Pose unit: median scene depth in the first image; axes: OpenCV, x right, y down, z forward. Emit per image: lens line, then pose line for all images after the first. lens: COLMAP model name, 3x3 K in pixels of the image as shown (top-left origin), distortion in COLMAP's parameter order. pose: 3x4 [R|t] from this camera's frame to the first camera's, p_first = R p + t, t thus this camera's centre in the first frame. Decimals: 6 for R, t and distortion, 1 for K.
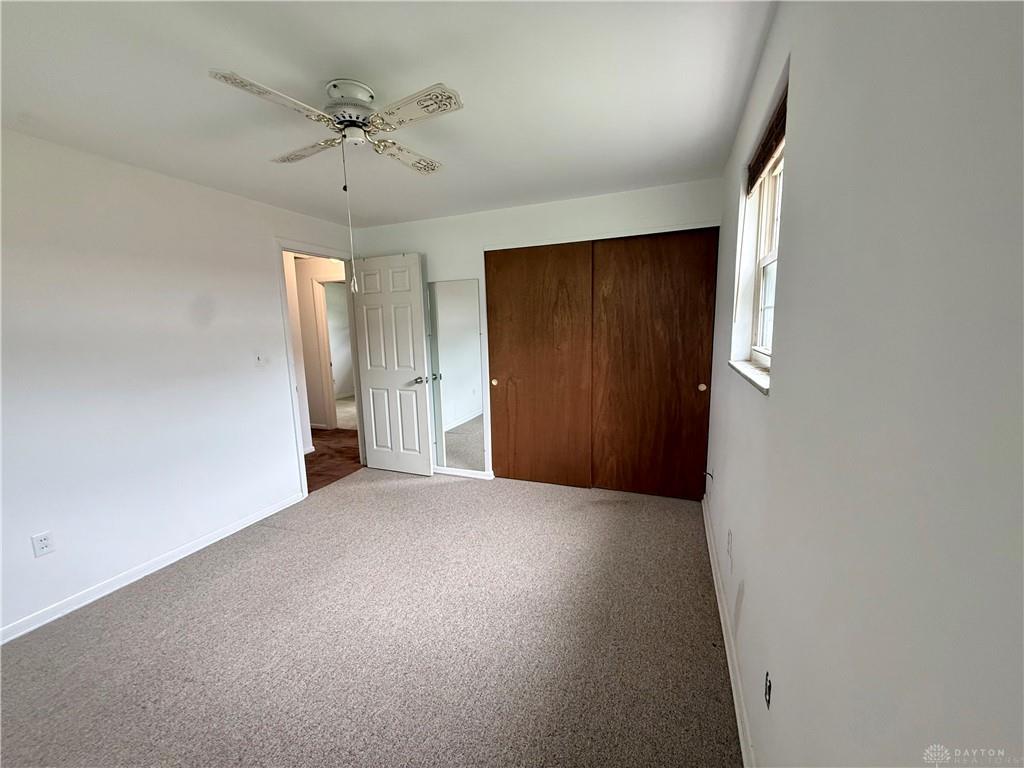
lens RADIAL K [[408.5, 0, 512.0], [0, 408.5, 384.0], [0, 0, 1]] dist [-0.002740, -0.000375]
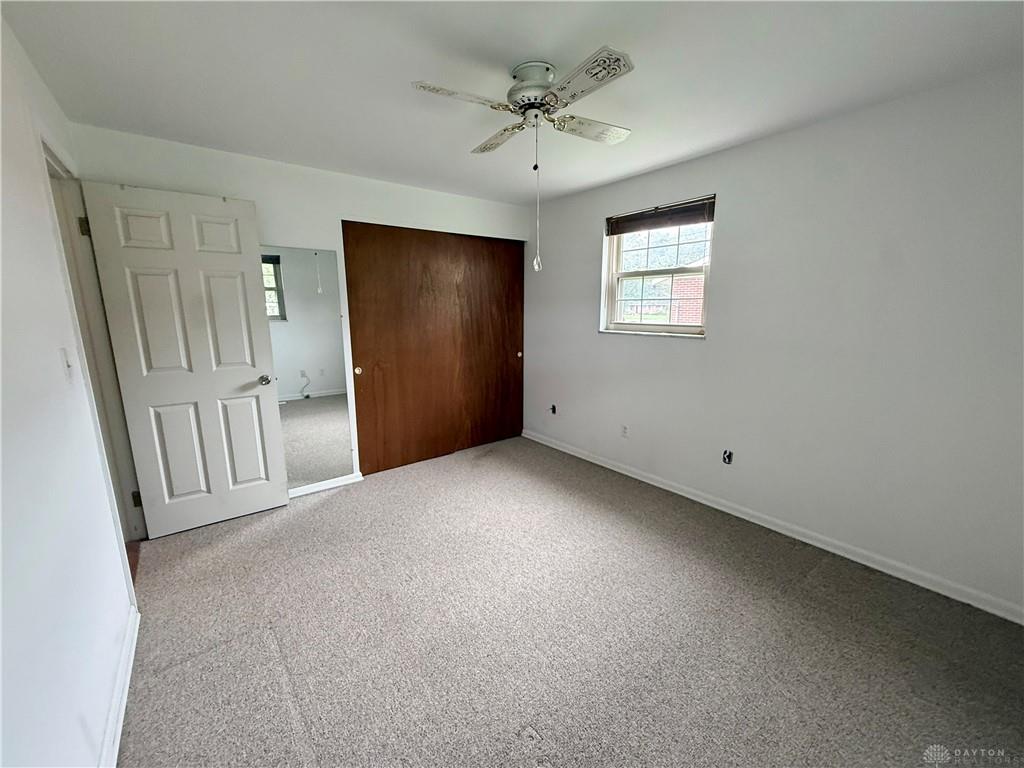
lens RADIAL K [[408.5, 0, 512.0], [0, 408.5, 384.0], [0, 0, 1]] dist [-0.002740, -0.000375]
pose [[0.501707, -0.137222, 0.854084, -0.694845], [0.113899, 0.989221, 0.092027, -0.021045], [-0.857506, 0.051109, 0.511929, 0.276376]]
